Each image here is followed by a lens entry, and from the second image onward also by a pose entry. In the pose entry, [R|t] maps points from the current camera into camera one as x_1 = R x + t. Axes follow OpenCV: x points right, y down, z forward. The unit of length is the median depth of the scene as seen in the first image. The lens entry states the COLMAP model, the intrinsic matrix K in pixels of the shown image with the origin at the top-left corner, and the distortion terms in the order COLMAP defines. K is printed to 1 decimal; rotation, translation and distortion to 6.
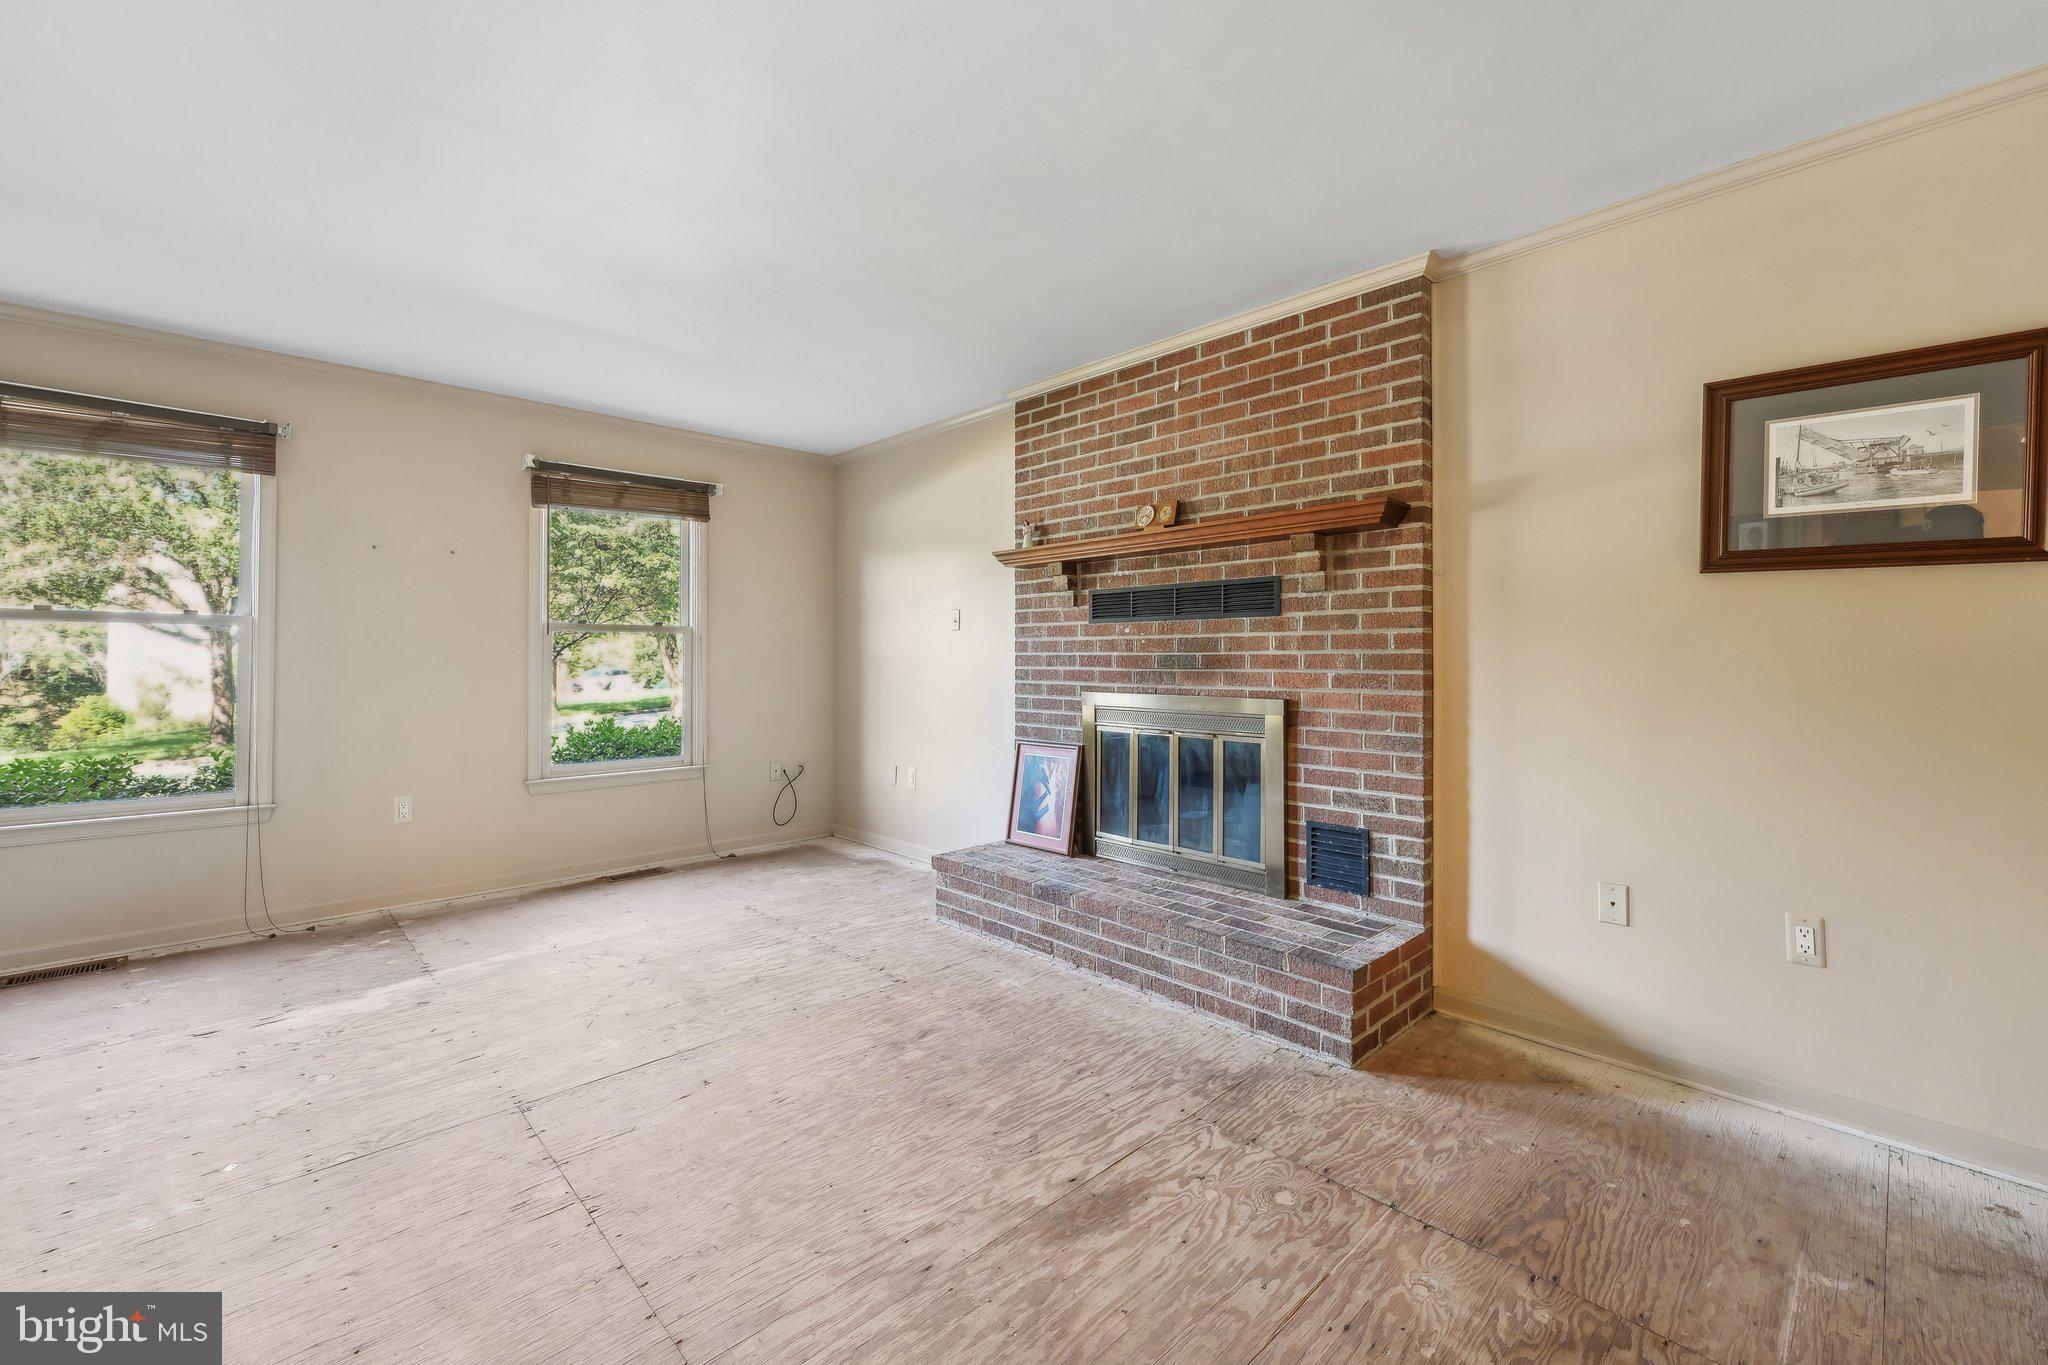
lens RADIAL K [[829.9, 0, 1029.1], [0, 829.9, 662.0], [0, 0, 1]] dist [-0.003956, 0.000245]
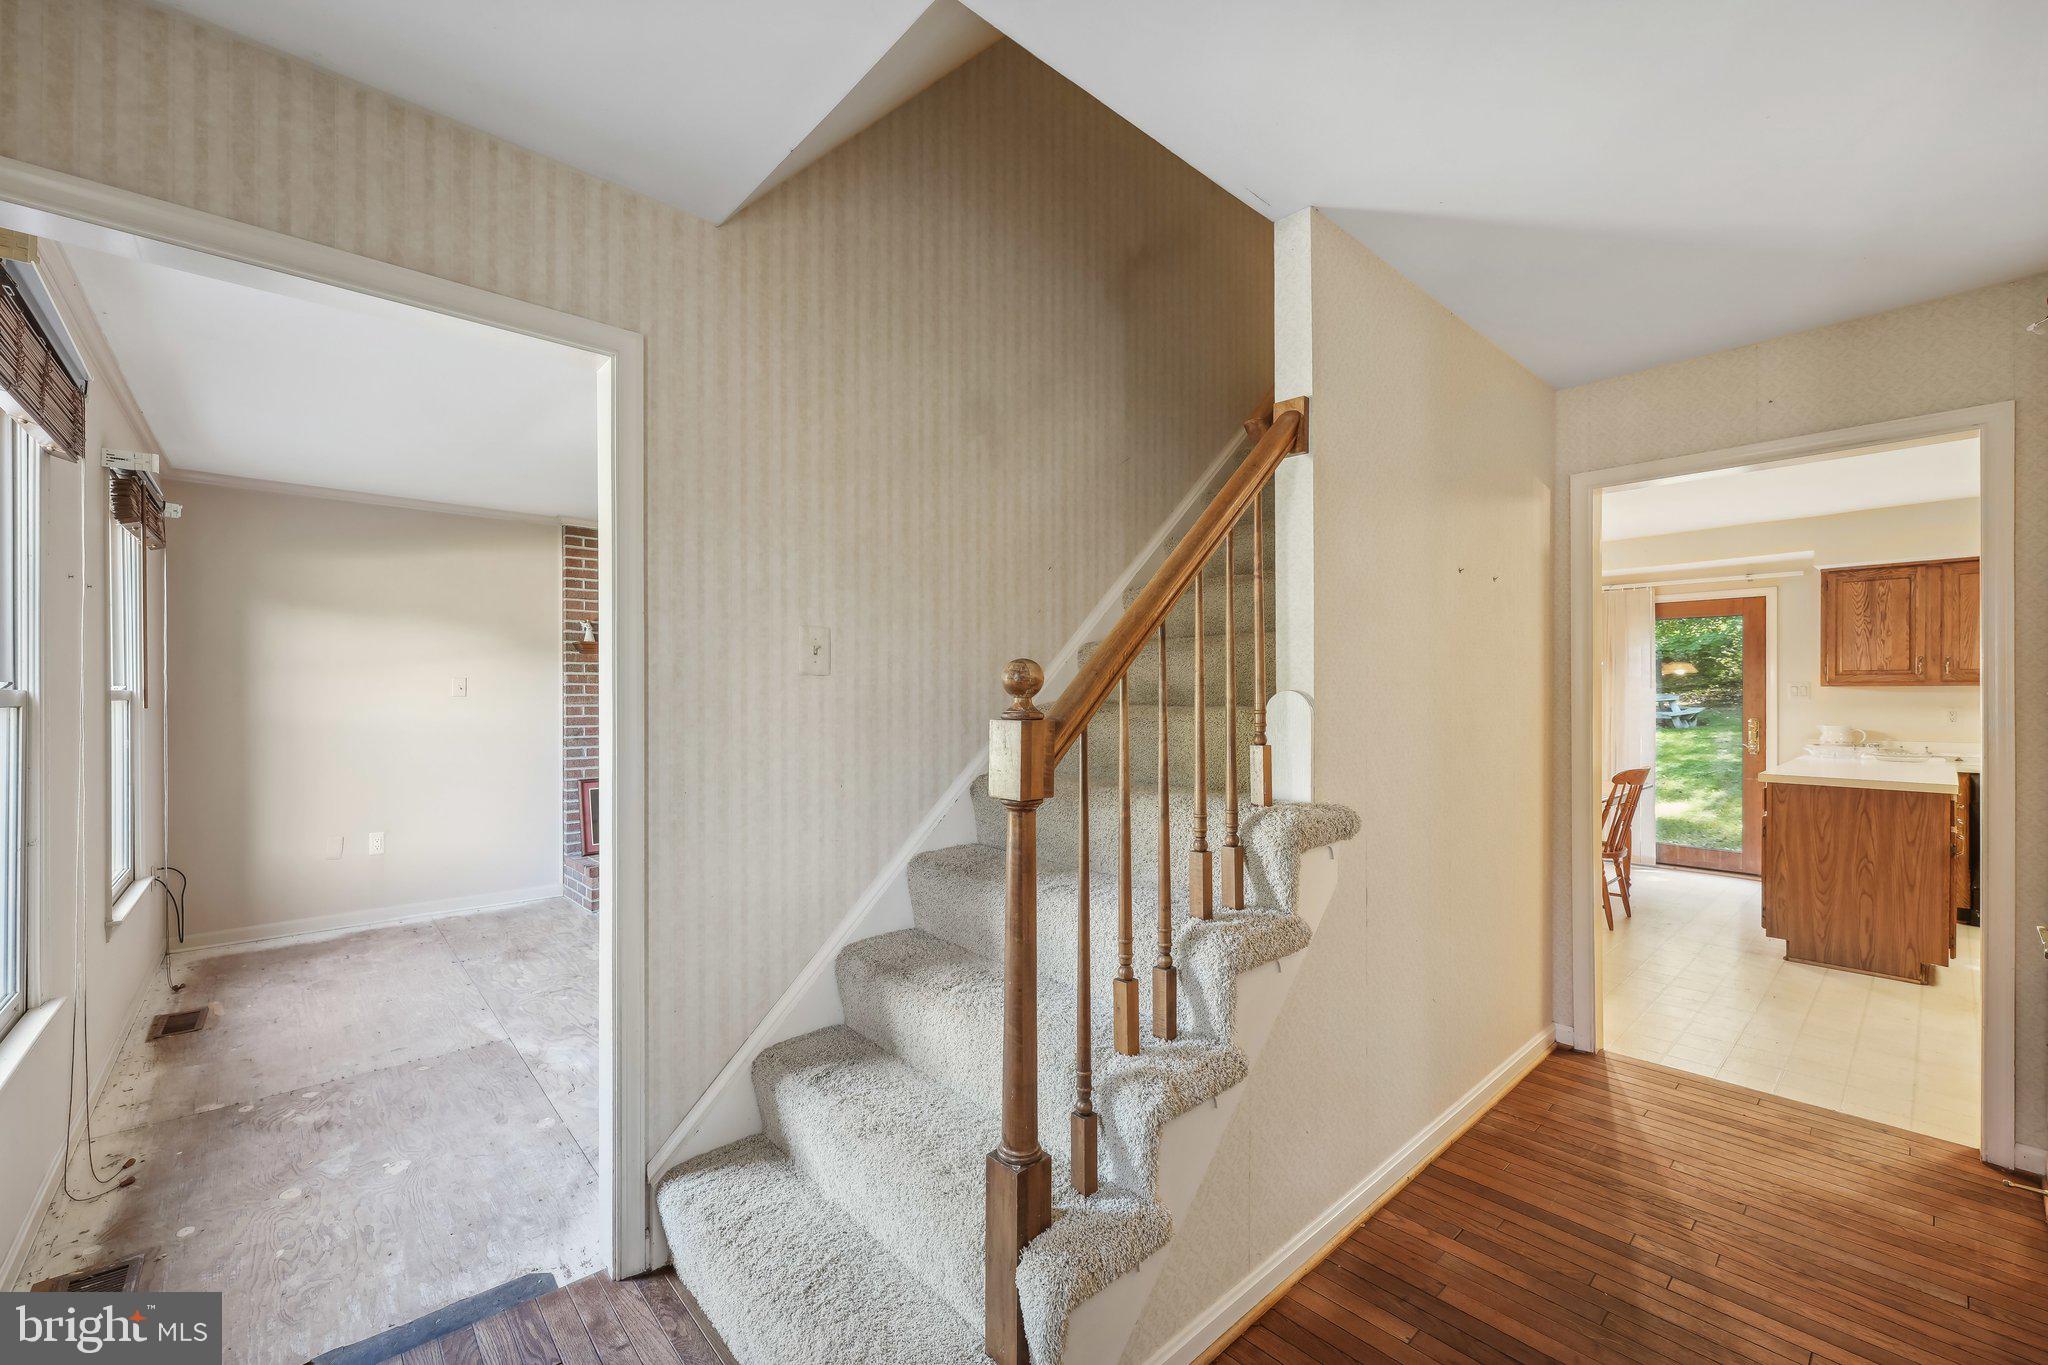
lens RADIAL K [[829.9, 0, 1022.2], [0, 829.9, 692.5], [0, 0, 1]] dist [-0.003956, 0.000245]
pose [[0.033179, -0.000133, 0.999449, -1.313140], [-0.004281, 0.999991, 0.000275, -0.050951], [-0.999440, -0.004288, 0.033178, 0.229829]]
